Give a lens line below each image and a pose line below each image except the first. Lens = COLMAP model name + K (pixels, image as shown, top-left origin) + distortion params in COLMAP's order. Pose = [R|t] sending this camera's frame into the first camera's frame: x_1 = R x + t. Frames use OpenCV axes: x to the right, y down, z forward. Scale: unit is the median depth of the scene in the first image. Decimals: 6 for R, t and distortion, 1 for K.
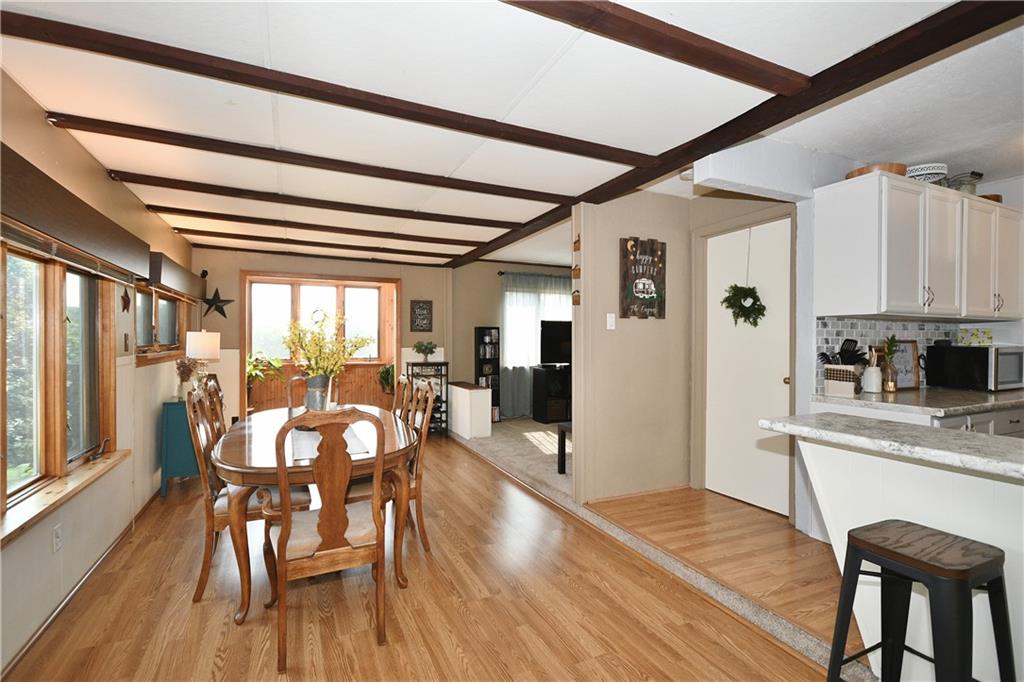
lens RADIAL K [[479.6, 0, 508.4], [0, 479.6, 340.1], [0, 0, 1]] dist [-0.009853, -0.002096]
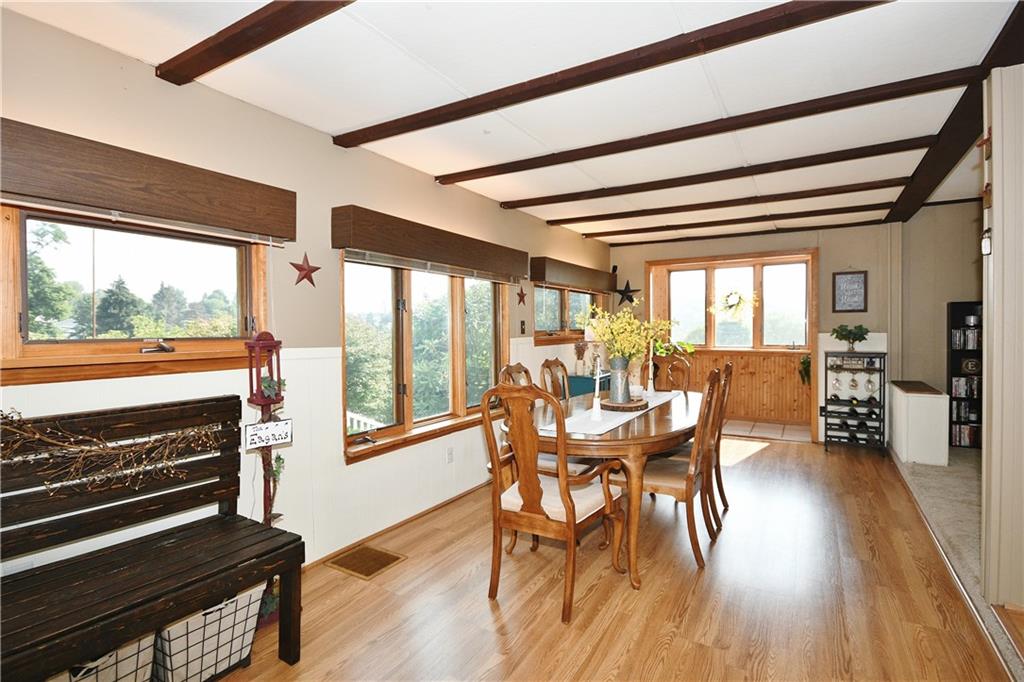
lens RADIAL K [[479.6, 0, 502.5], [0, 479.6, 340.9], [0, 0, 1]] dist [-0.009853, -0.002096]
pose [[0.540546, 0.014710, -0.841186, 0.166679], [0.008946, 0.999690, 0.023231, 0.005724], [0.841267, -0.020083, 0.540246, 0.117689]]
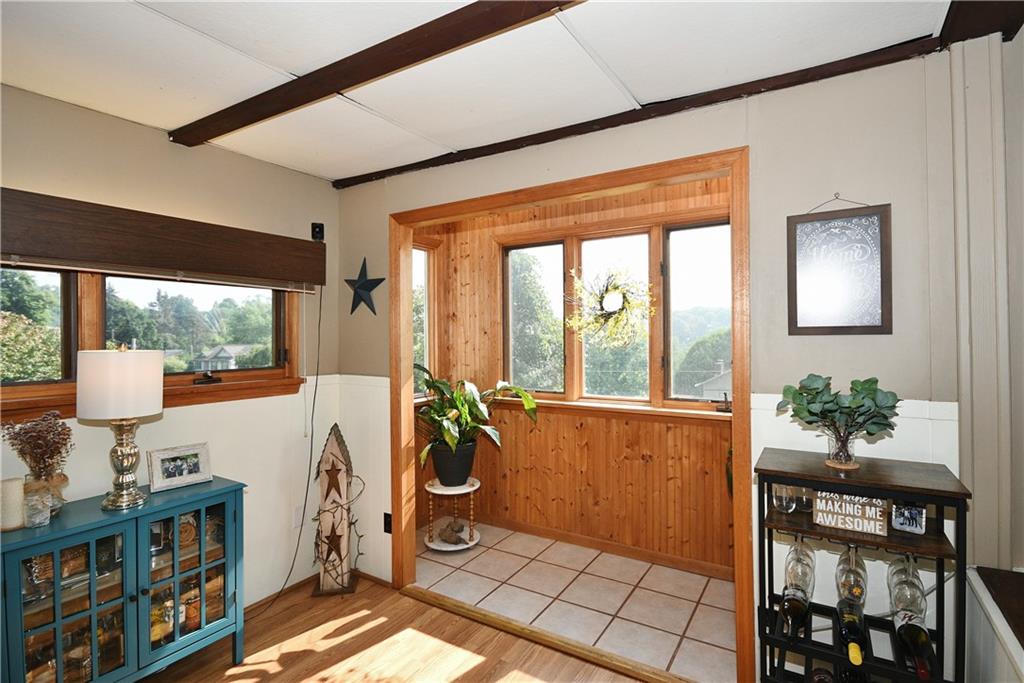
lens RADIAL K [[479.6, 0, 522.5], [0, 479.6, 328.5], [0, 0, 1]] dist [-0.009853, -0.002096]
pose [[0.547147, -0.022839, -0.836725, -0.066499], [0.008983, 0.999730, -0.021415, -0.017310], [0.836988, 0.004201, 0.547205, 0.749572]]
